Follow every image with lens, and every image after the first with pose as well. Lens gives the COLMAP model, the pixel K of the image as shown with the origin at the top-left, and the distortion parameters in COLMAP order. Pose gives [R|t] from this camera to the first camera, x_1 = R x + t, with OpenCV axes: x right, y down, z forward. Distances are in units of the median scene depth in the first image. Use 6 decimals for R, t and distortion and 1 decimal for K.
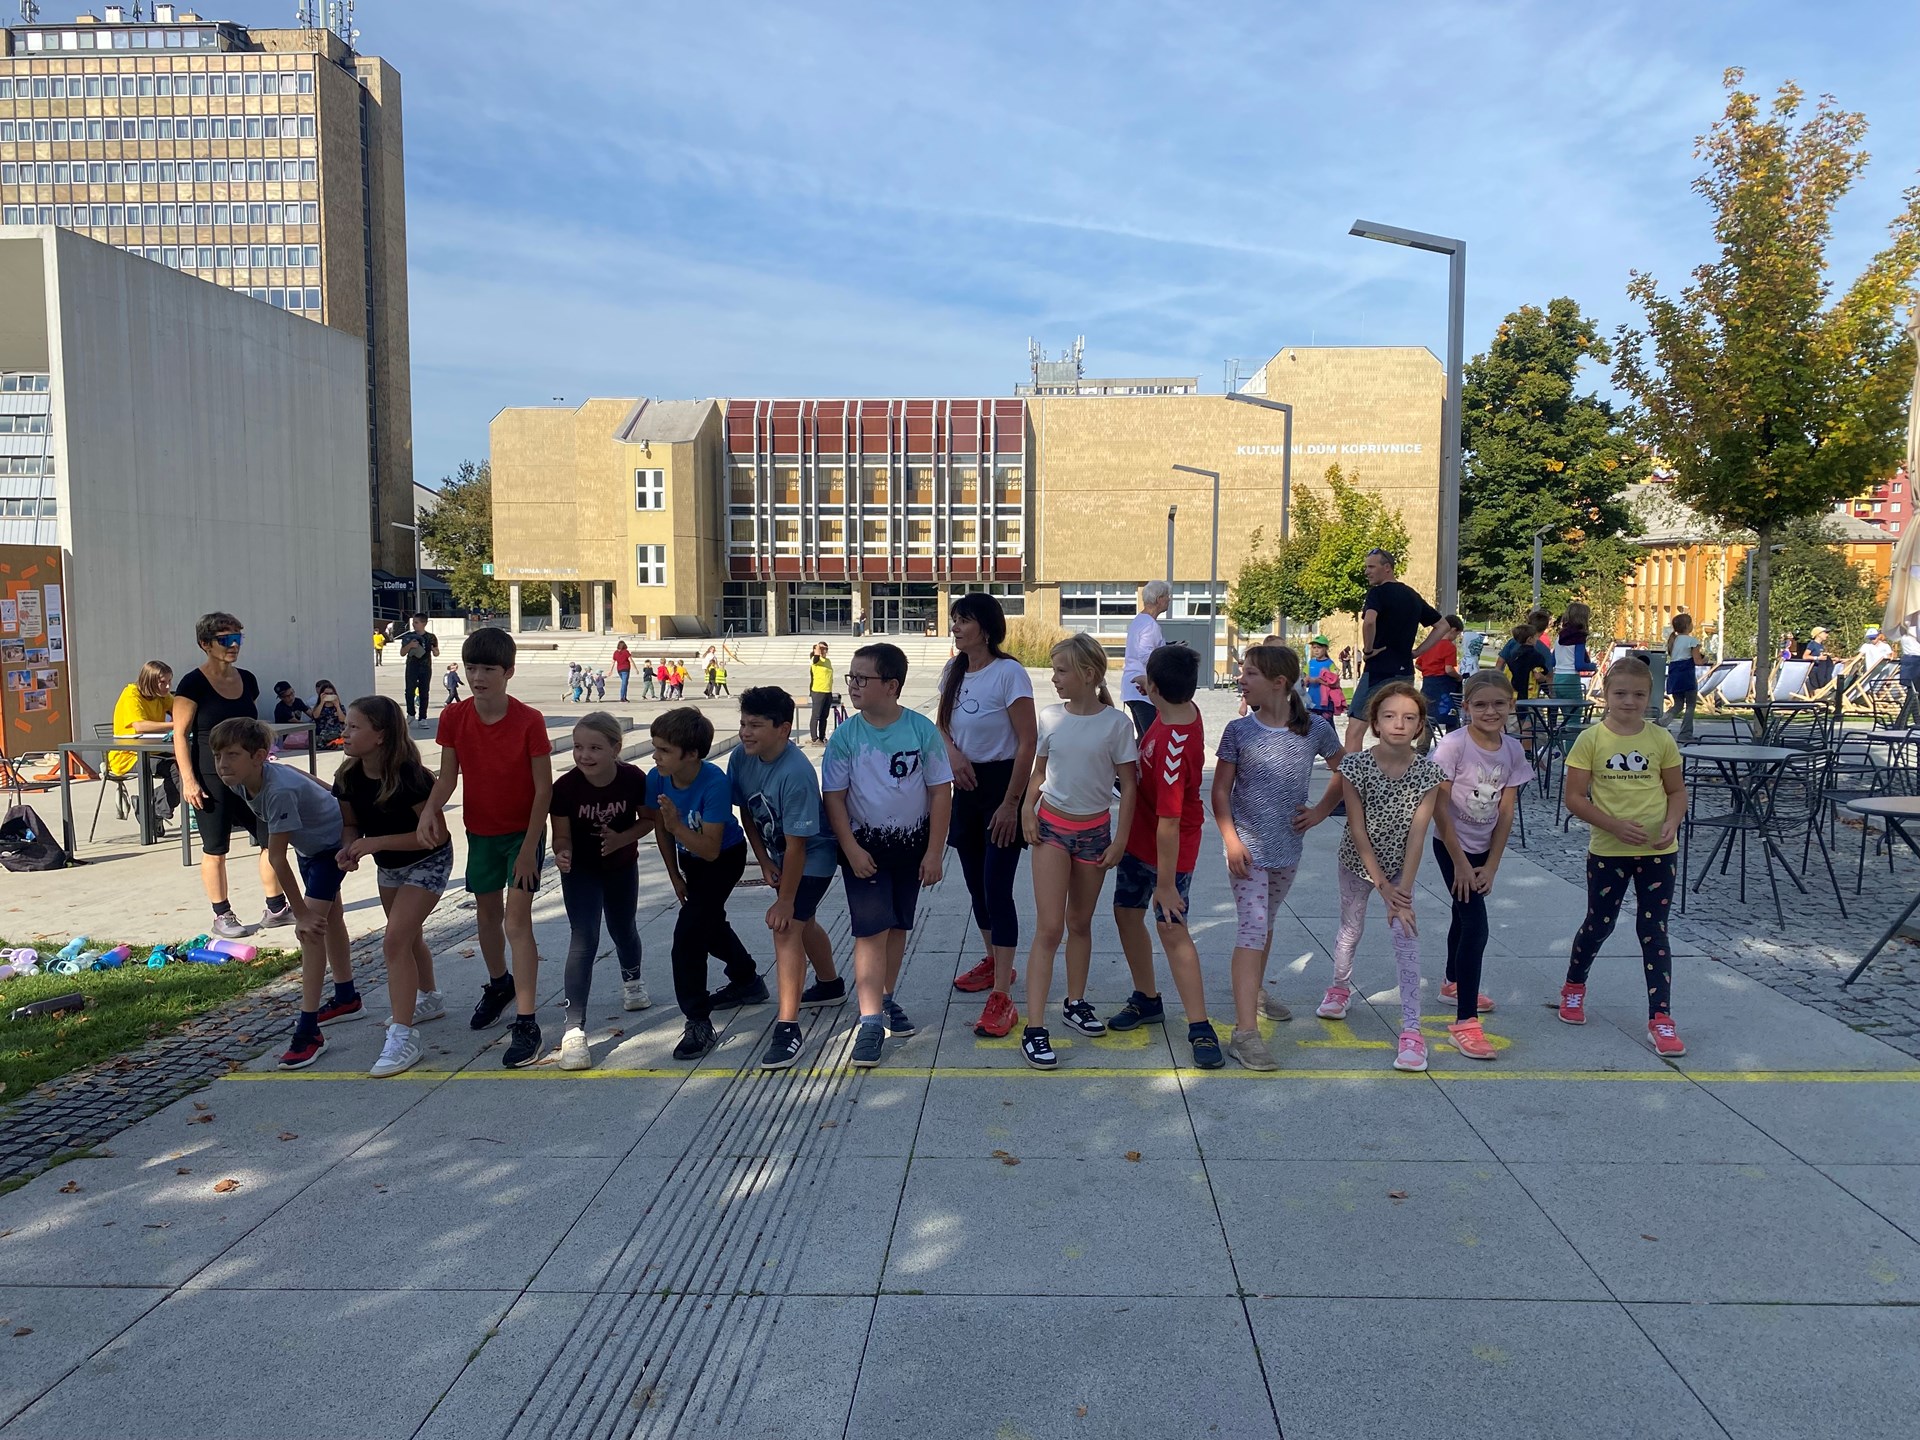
lens RADIAL K [[1438.9, 0, 965.1], [0, 1438.9, 719.2], [0, 0, 1]] dist [0.040675, -0.039851]
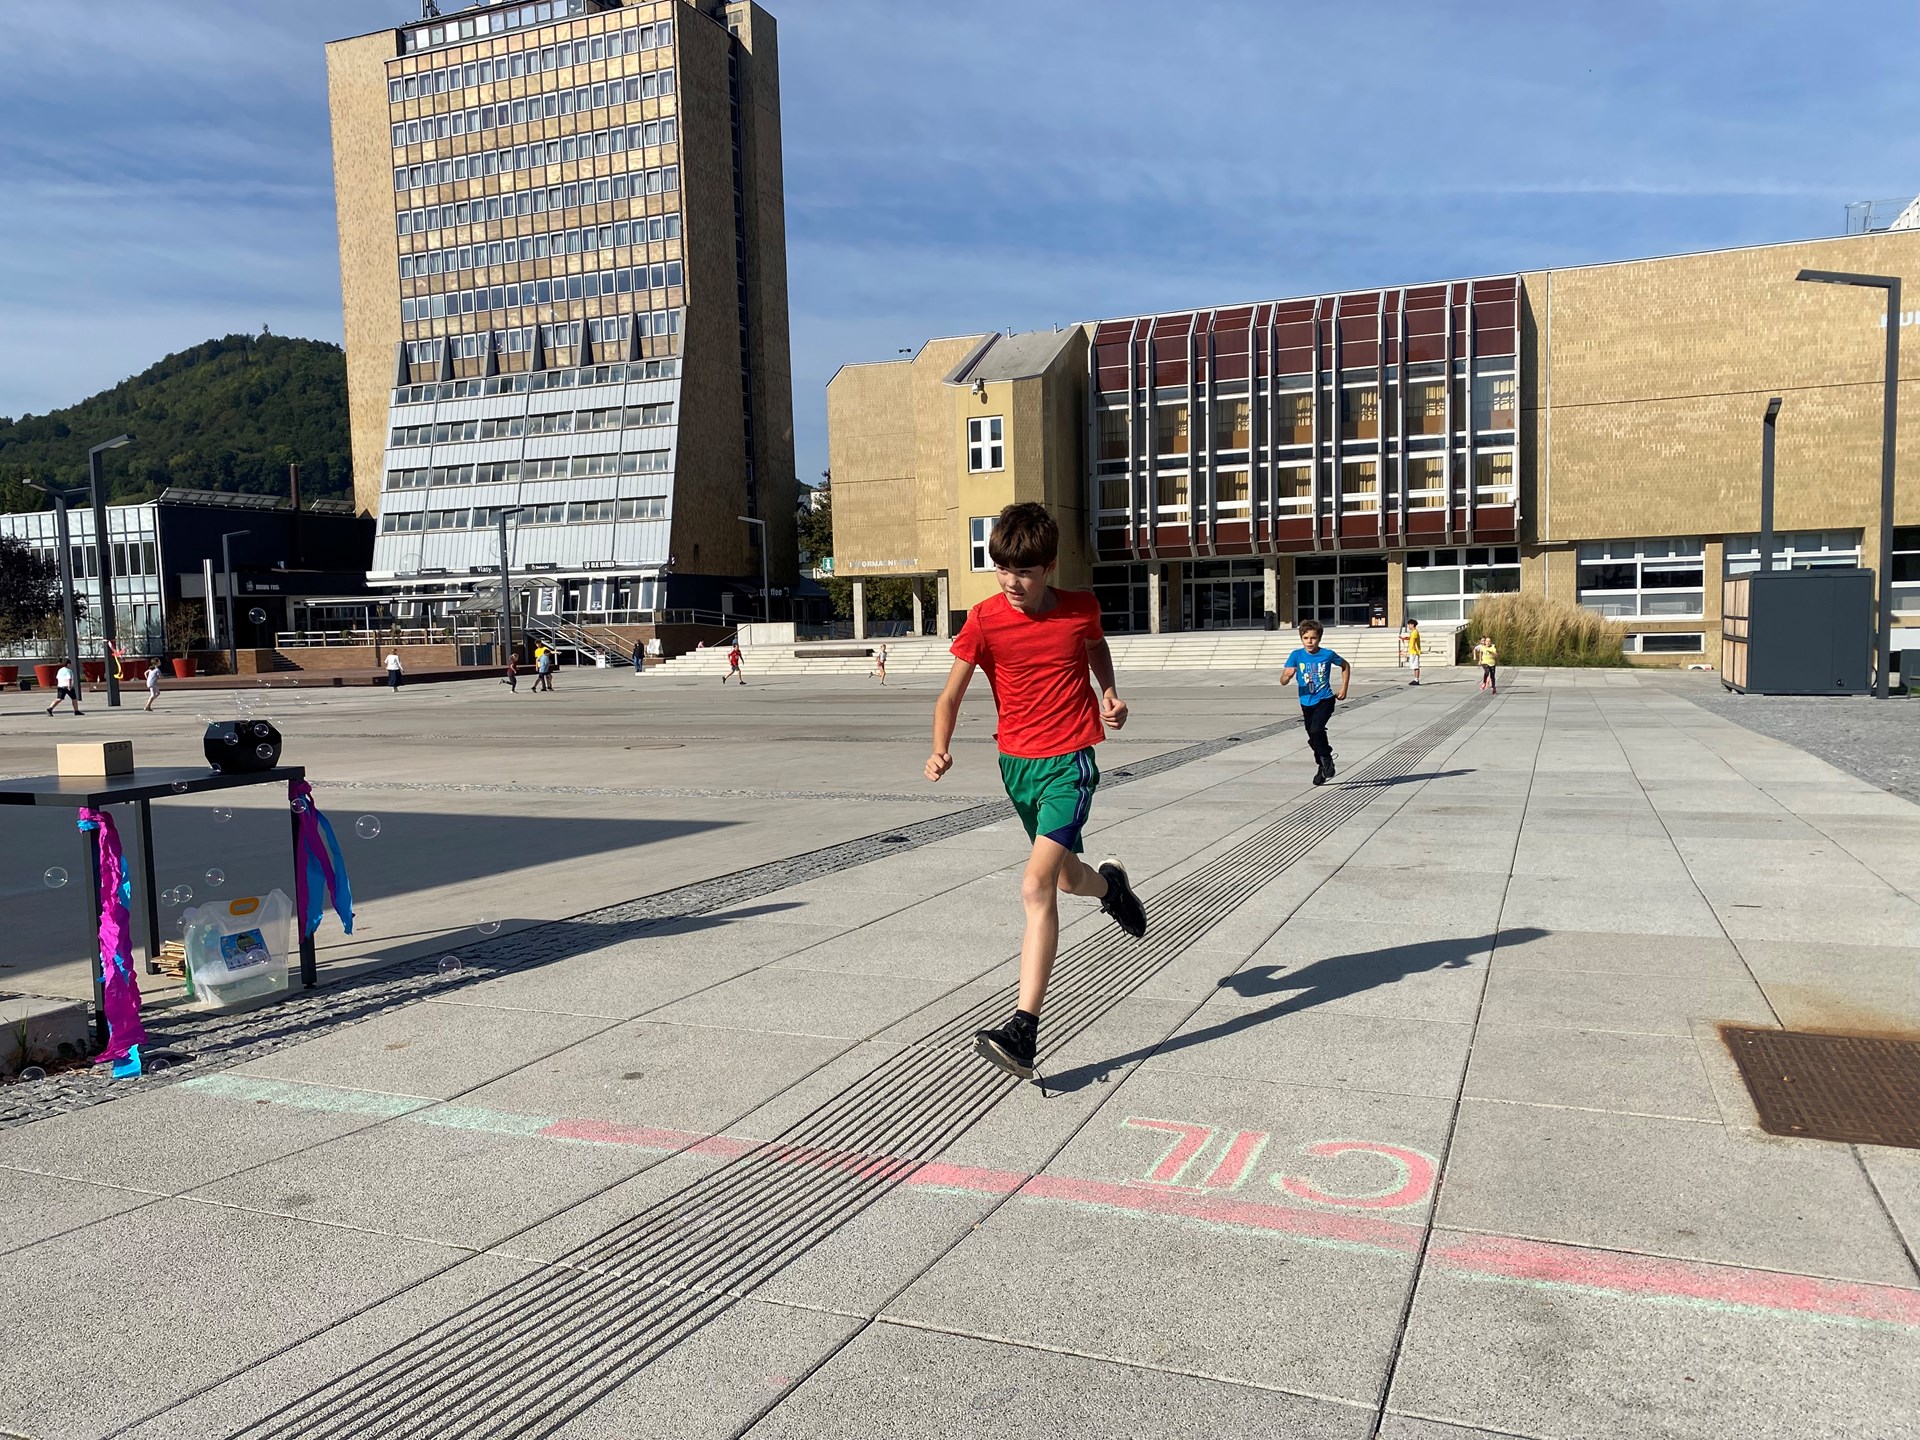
lens RADIAL K [[1438.9, 0, 968.9], [0, 1438.9, 733.3], [0, 0, 1]] dist [0.040675, -0.039851]
pose [[0.943950, -0.004239, -0.330060, 0.020547], [0.005206, 0.999984, 0.002047, -0.008145], [0.330046, -0.003650, 0.943958, 0.260793]]
